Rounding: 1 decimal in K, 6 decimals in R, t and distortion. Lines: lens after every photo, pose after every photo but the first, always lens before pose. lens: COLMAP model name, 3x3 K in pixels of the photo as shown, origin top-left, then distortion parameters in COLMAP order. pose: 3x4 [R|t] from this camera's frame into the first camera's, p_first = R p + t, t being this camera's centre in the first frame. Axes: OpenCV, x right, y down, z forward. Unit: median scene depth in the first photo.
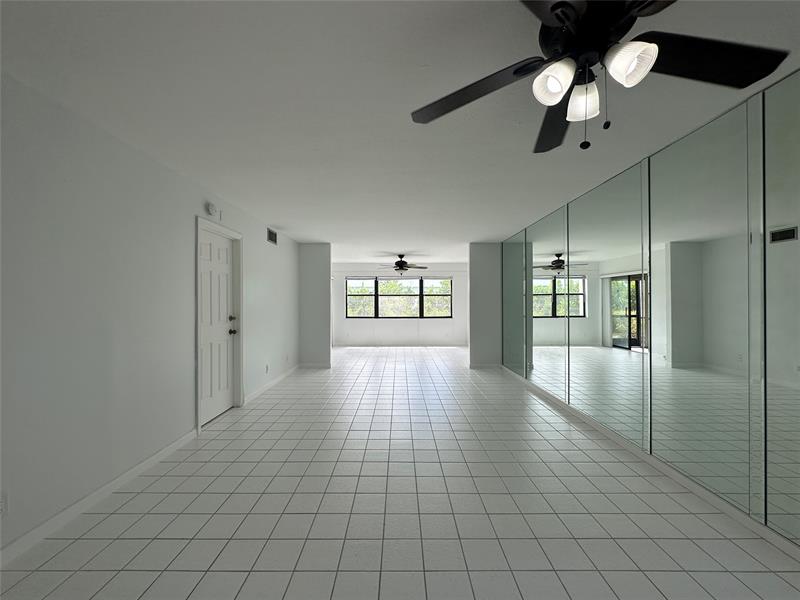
lens RADIAL K [[317.7, 0, 397.3], [0, 317.7, 300.8], [0, 0, 1]] dist [-0.016632, -0.000045]
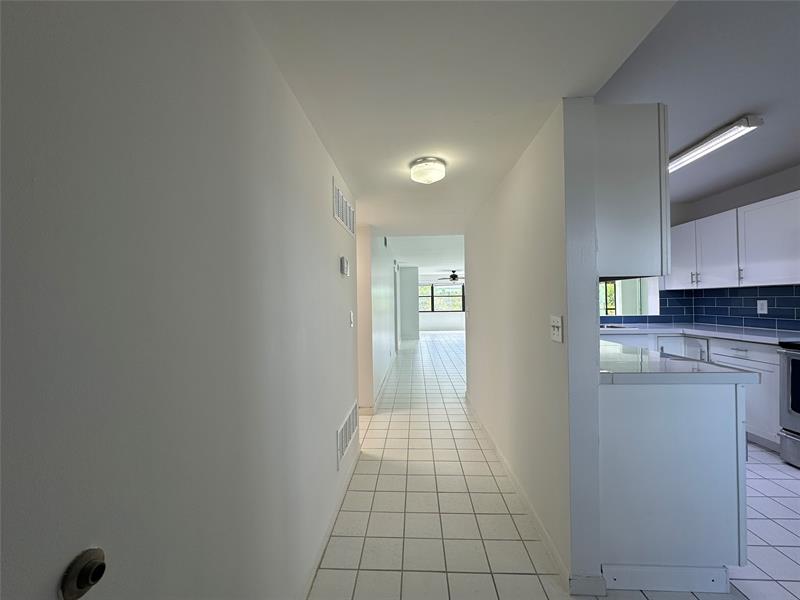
lens RADIAL K [[319.3, 0, 398.8], [0, 319.3, 300.1], [0, 0, 1]] dist [-0.001100, 0.000181]
pose [[0.998968, -0.010495, -0.044186, -0.178007], [0.010387, 0.999942, -0.002672, 0.002227], [0.044212, 0.002210, 0.999020, -0.549108]]
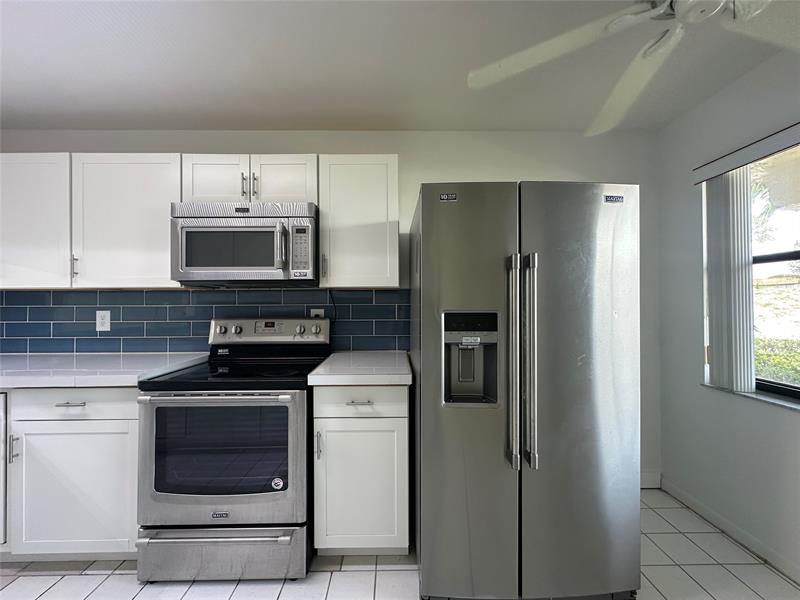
lens RADIAL K [[319.3, 0, 398.8], [0, 319.3, 300.1], [0, 0, 1]] dist [-0.001100, 0.000181]
pose [[-0.021016, 0.015618, 0.999657, -0.021243], [0.002699, 0.999875, -0.015564, 0.001928], [-0.999776, 0.002371, -0.021055, -0.380373]]
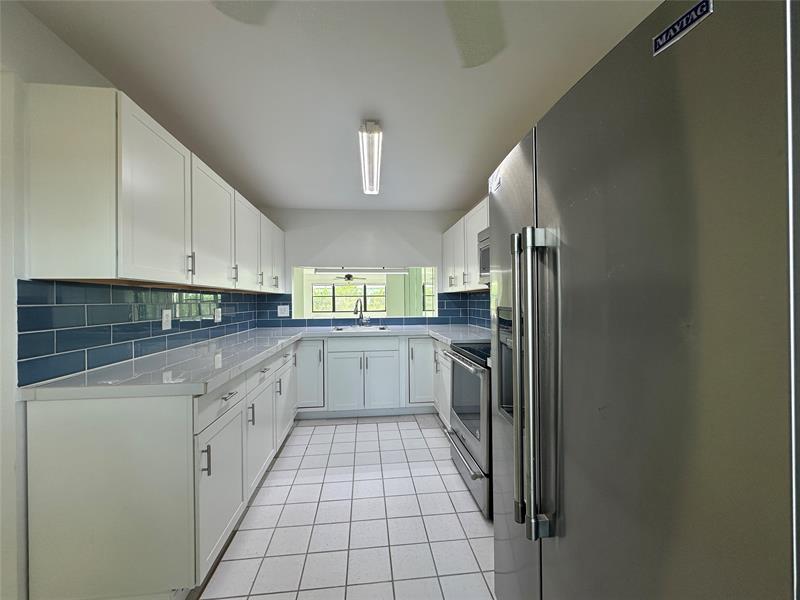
lens RADIAL K [[319.3, 0, 398.8], [0, 319.3, 300.1], [0, 0, 1]] dist [-0.001100, 0.000181]
pose [[0.993492, -0.003784, 0.113843, 0.071984], [0.003800, 0.999993, 0.000077, 0.001153], [-0.113843, 0.000356, 0.993499, -0.541759]]
